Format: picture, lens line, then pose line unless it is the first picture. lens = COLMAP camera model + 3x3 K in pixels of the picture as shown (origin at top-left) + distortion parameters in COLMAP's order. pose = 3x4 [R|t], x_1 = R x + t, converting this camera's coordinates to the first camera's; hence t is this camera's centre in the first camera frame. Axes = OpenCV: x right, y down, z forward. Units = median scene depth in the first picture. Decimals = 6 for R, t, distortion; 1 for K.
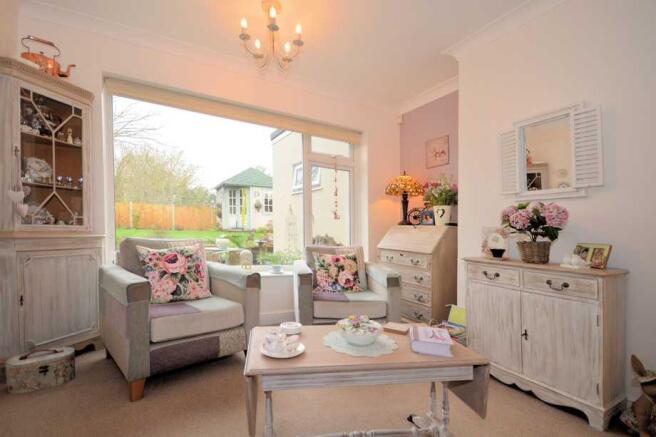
lens RADIAL K [[304.5, 0, 329.6], [0, 304.5, 234.1], [0, 0, 1]] dist [-0.001074, -0.000182]
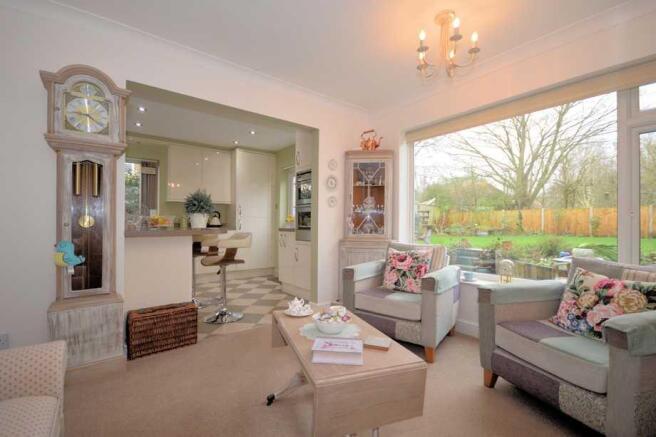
lens RADIAL K [[304.5, 0, 329.6], [0, 304.5, 234.1], [0, 0, 1]] dist [-0.001074, -0.000182]
pose [[0.163055, -0.010671, -0.986559, 0.758930], [-0.015093, 0.999798, -0.013309, -0.003722], [0.986501, 0.017061, 0.162861, 0.477025]]
